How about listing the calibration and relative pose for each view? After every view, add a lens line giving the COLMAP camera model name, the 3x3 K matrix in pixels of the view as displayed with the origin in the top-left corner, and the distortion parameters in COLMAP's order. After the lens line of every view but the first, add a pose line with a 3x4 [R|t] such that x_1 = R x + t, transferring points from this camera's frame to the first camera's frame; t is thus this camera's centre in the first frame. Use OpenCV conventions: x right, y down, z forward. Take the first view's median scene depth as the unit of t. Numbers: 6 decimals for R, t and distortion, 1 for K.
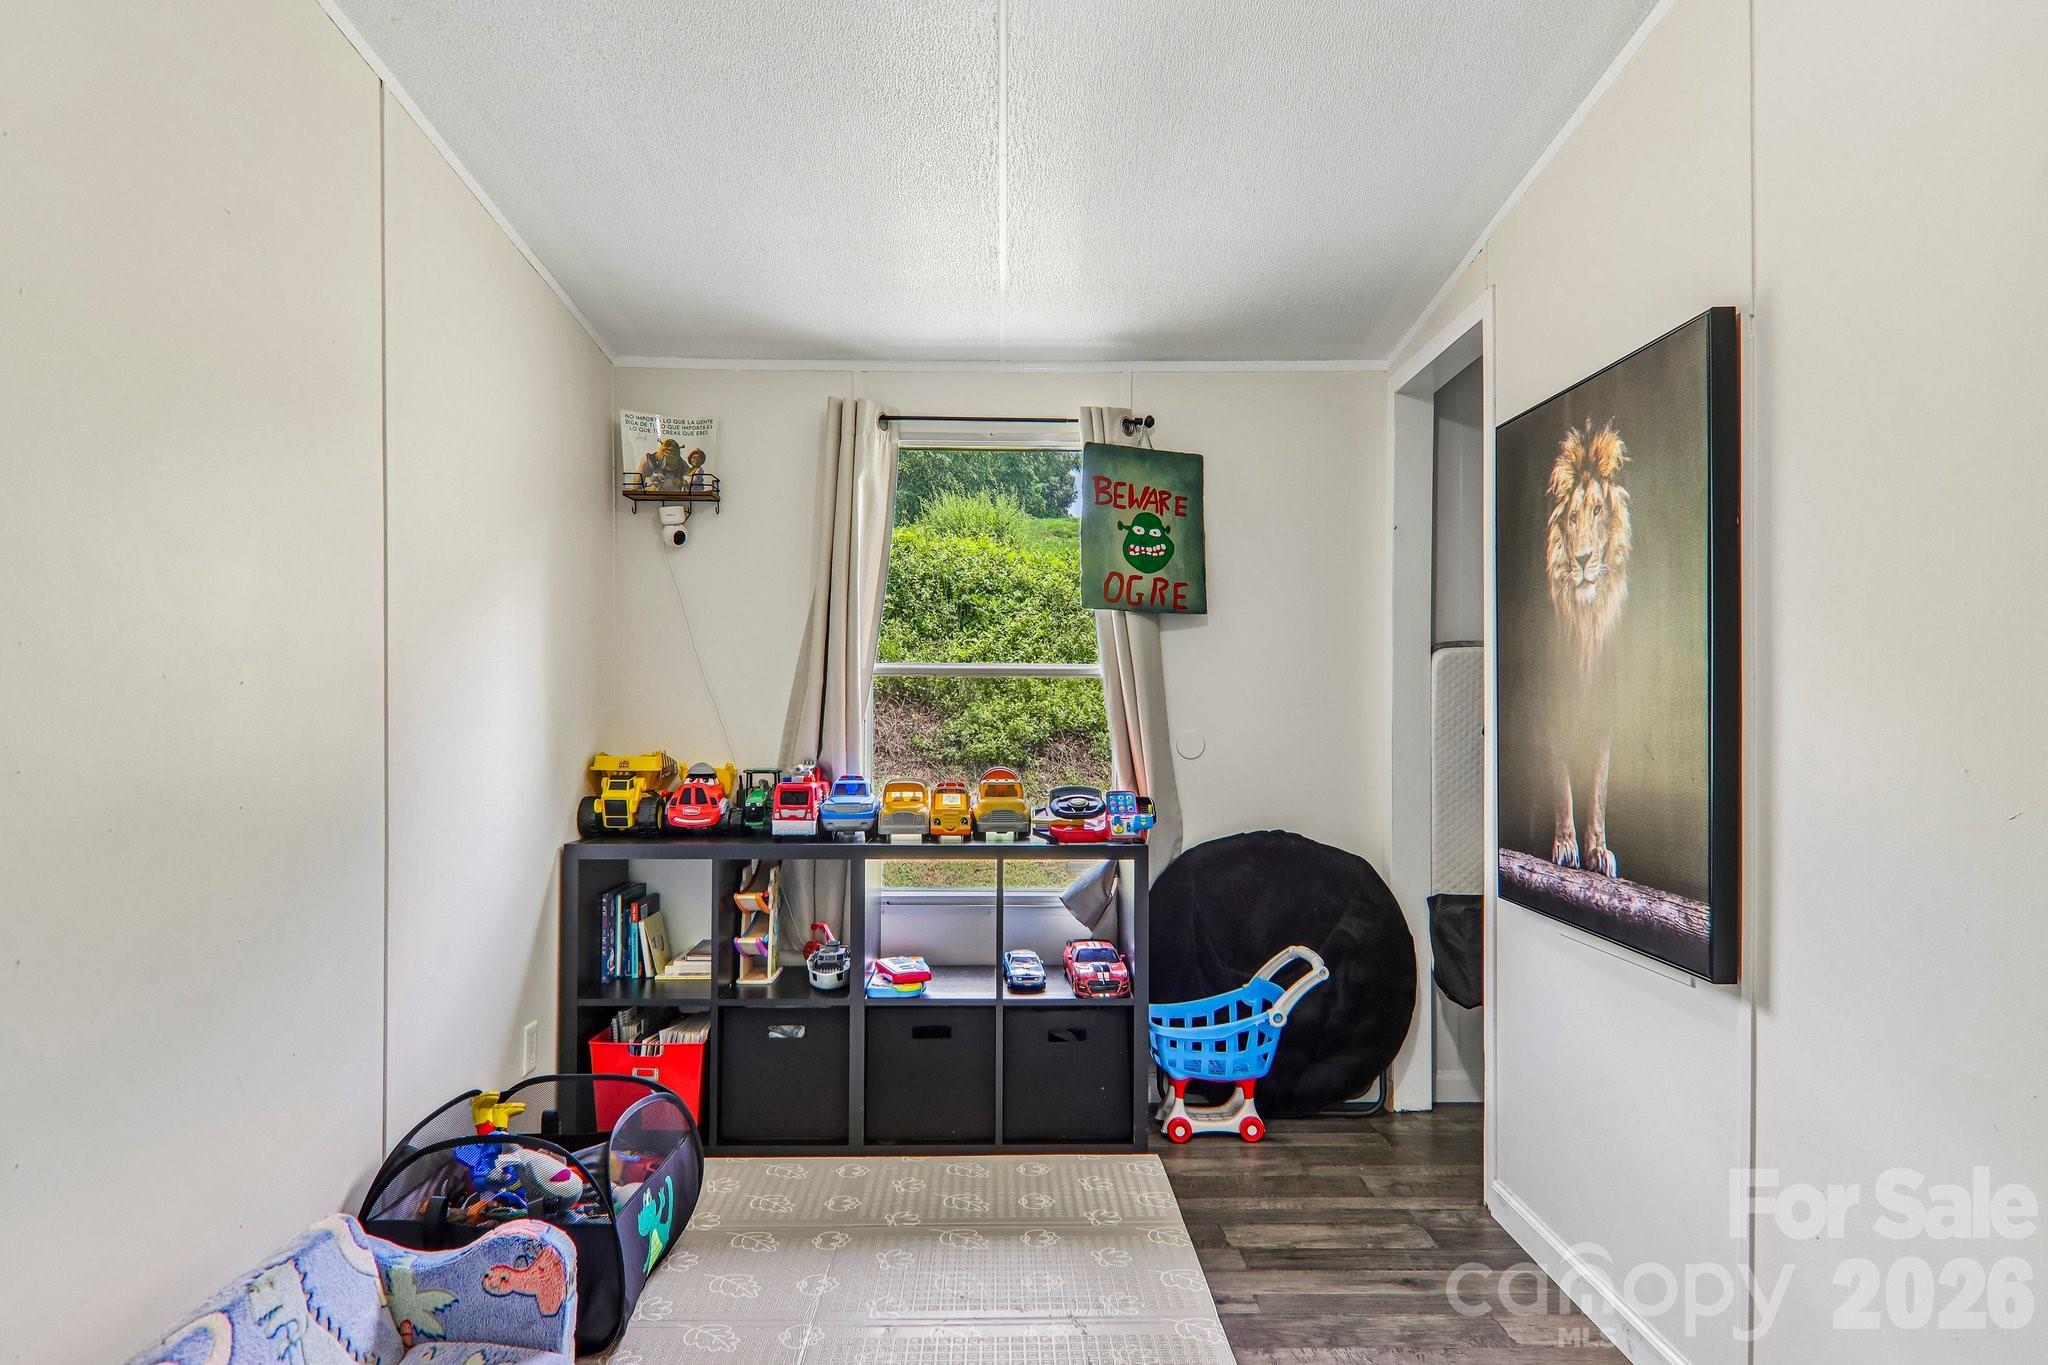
lens RADIAL K [[1154.2, 0, 1023.7], [0, 1154.2, 688.7], [0, 0, 1]] dist [0.012182, -0.021907]
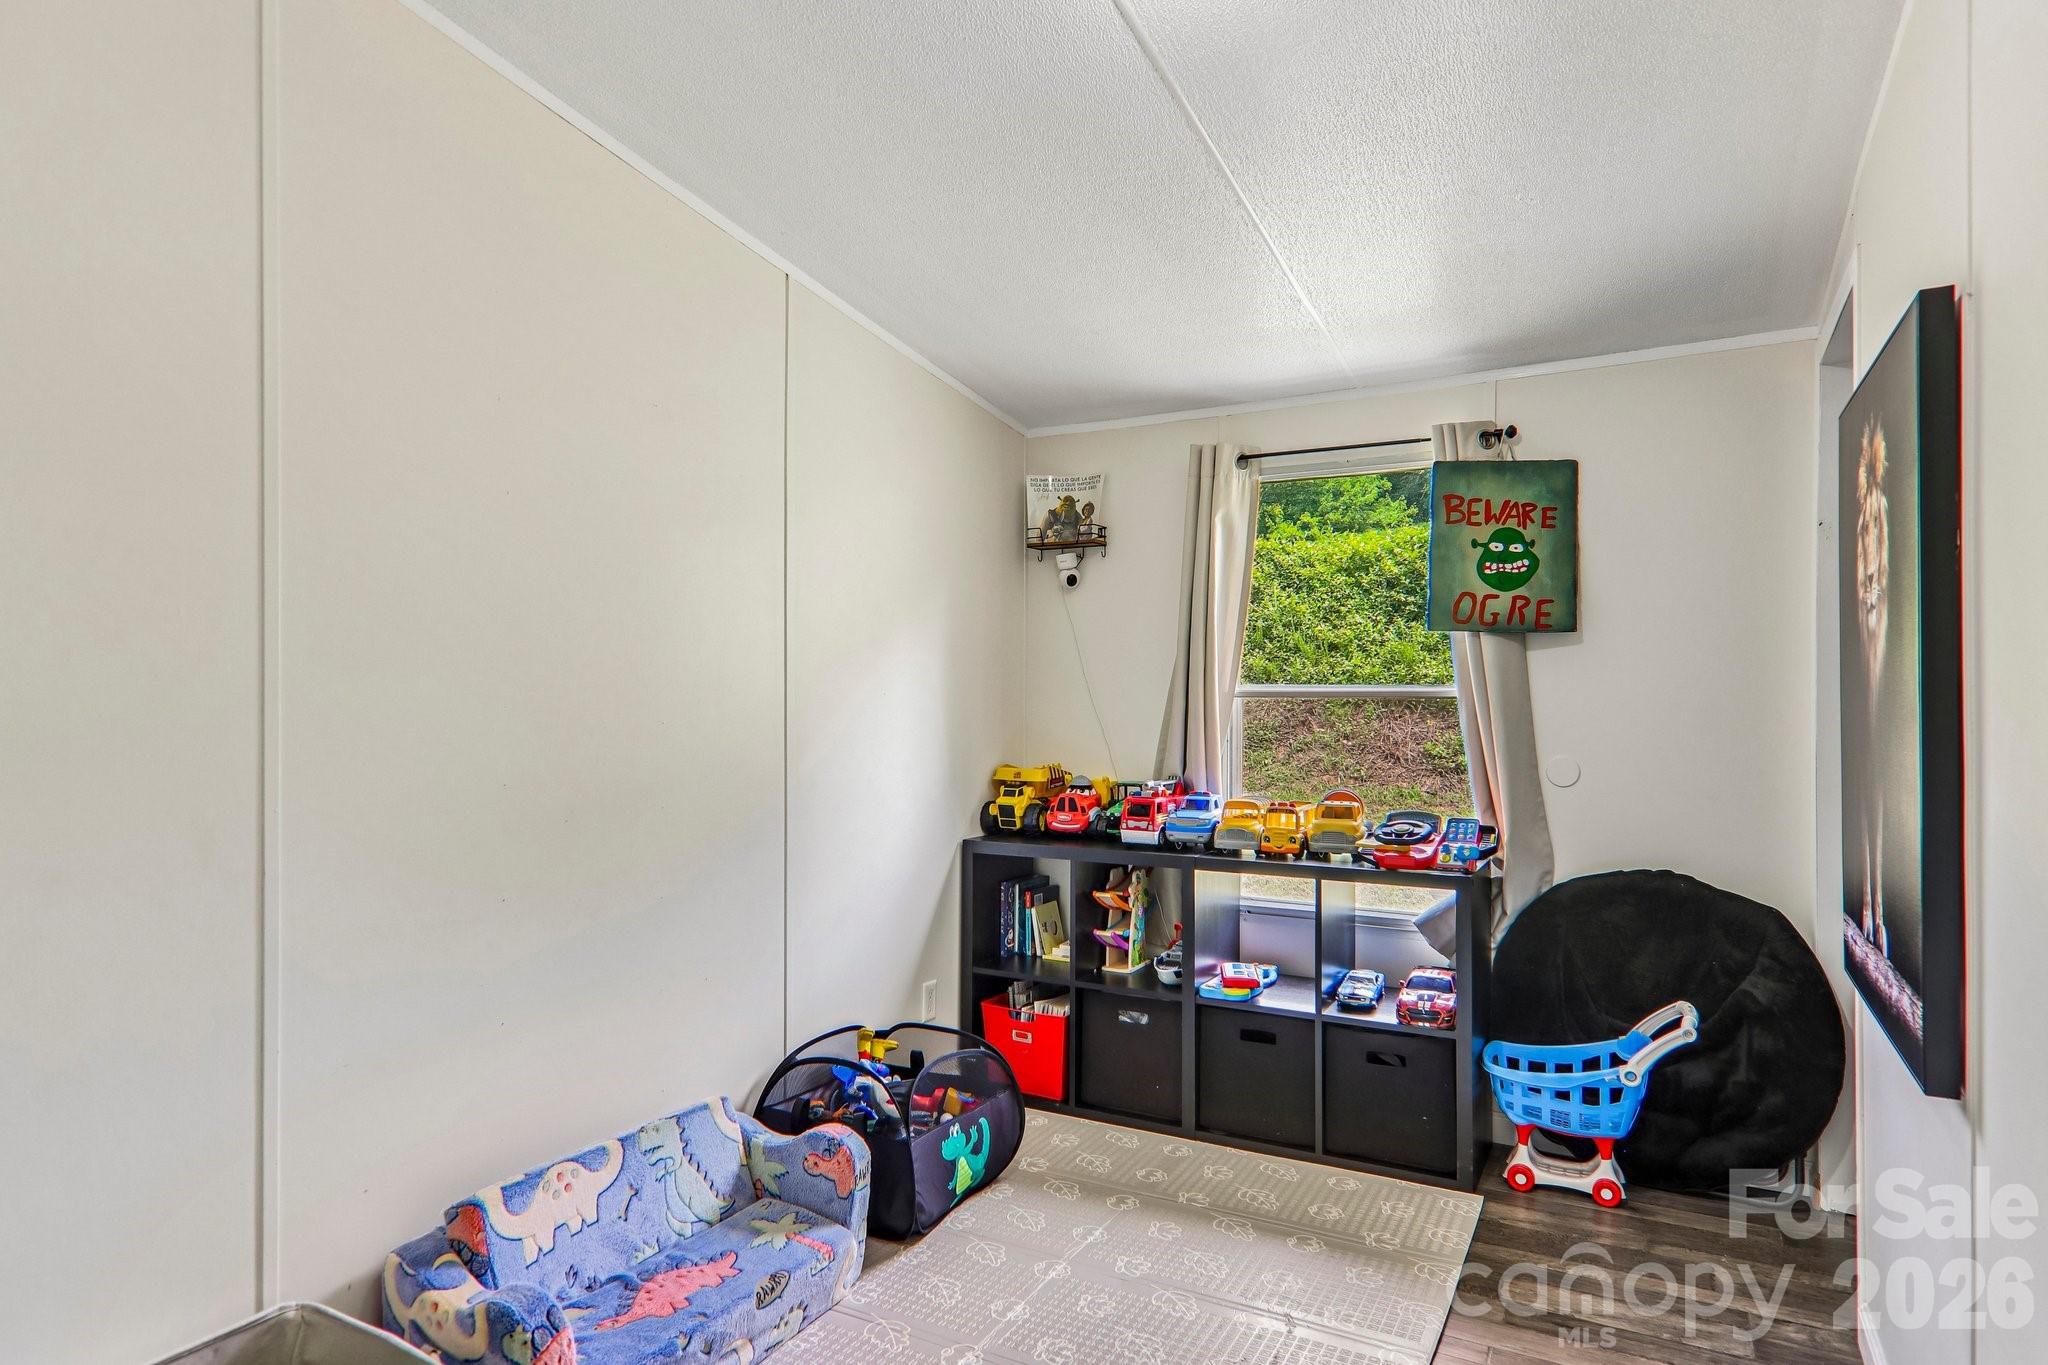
lens RADIAL K [[1154.2, 0, 1032.4], [0, 1154.2, 681.6], [0, 0, 1]] dist [0.012182, -0.021907]
pose [[0.865938, -0.008682, -0.500076, 0.270962], [0.008697, 0.999960, -0.002302, -0.029259], [0.500076, -0.002356, 0.865978, -0.027289]]
